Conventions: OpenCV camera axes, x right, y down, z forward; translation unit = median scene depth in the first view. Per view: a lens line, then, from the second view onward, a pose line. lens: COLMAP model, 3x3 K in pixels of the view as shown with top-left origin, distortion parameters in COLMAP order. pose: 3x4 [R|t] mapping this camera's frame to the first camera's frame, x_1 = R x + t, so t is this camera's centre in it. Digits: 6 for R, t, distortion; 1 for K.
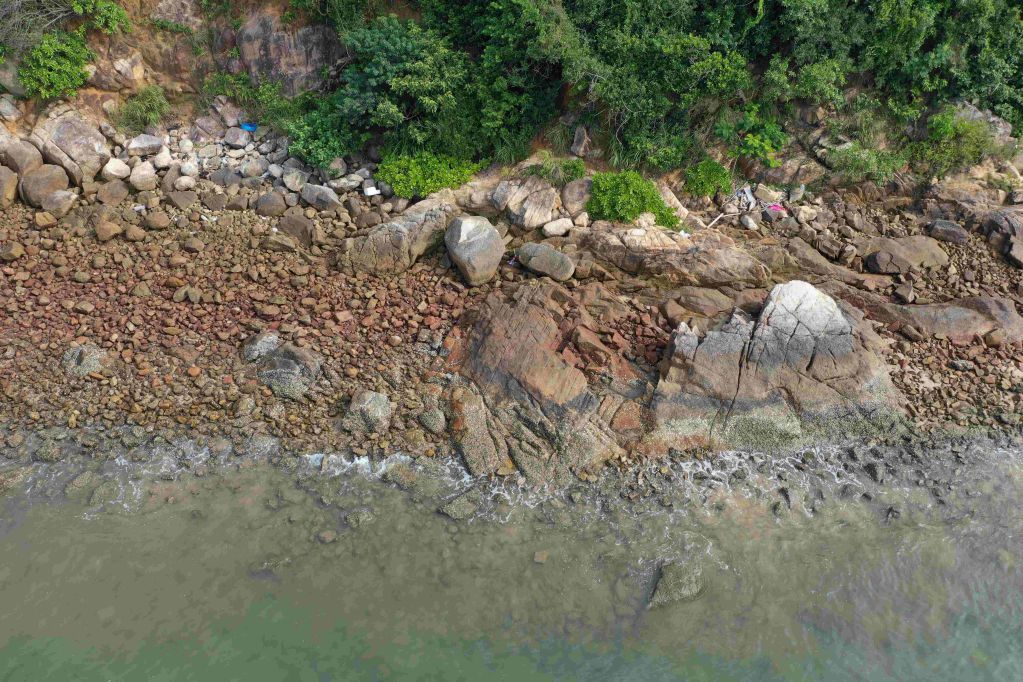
lens RADIAL K [[794.5, 0, 509.8], [0, 794.5, 347.6], [0, 0, 1]] dist [-0.011759, -0.002449]
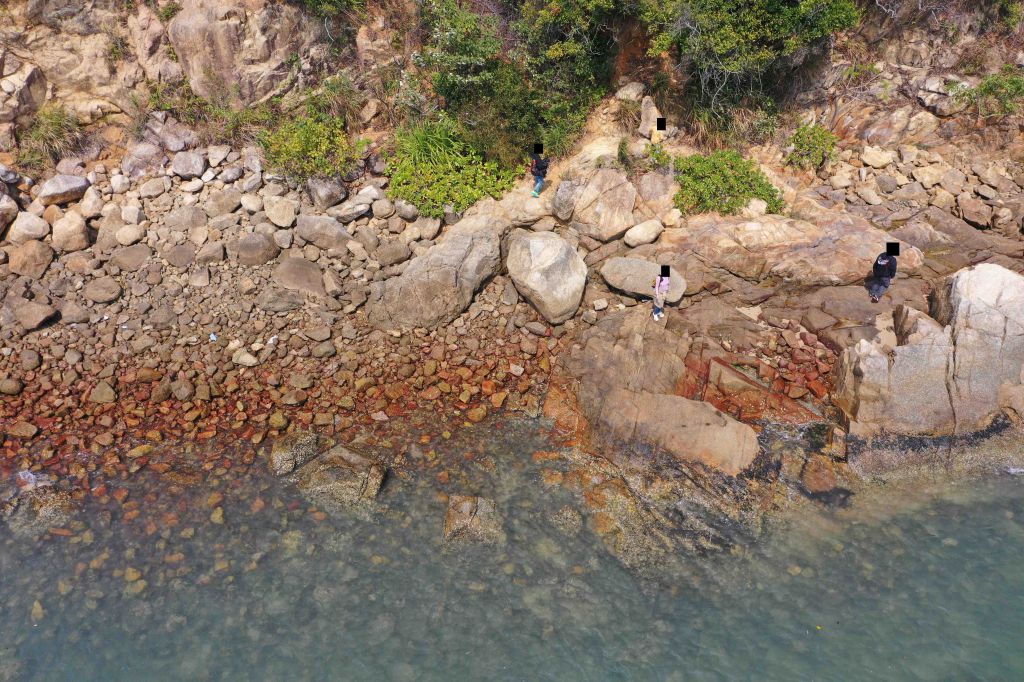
lens RADIAL K [[814.9, 0, 512.0], [0, 814.9, 341.0], [0, 0, 1]] dist [0.011790, -0.000479]
pose [[0.985451, -0.138637, 0.098314, -0.161112], [0.138502, 0.990328, 0.008231, -0.071629], [-0.098504, 0.005505, 0.995121, 0.223642]]
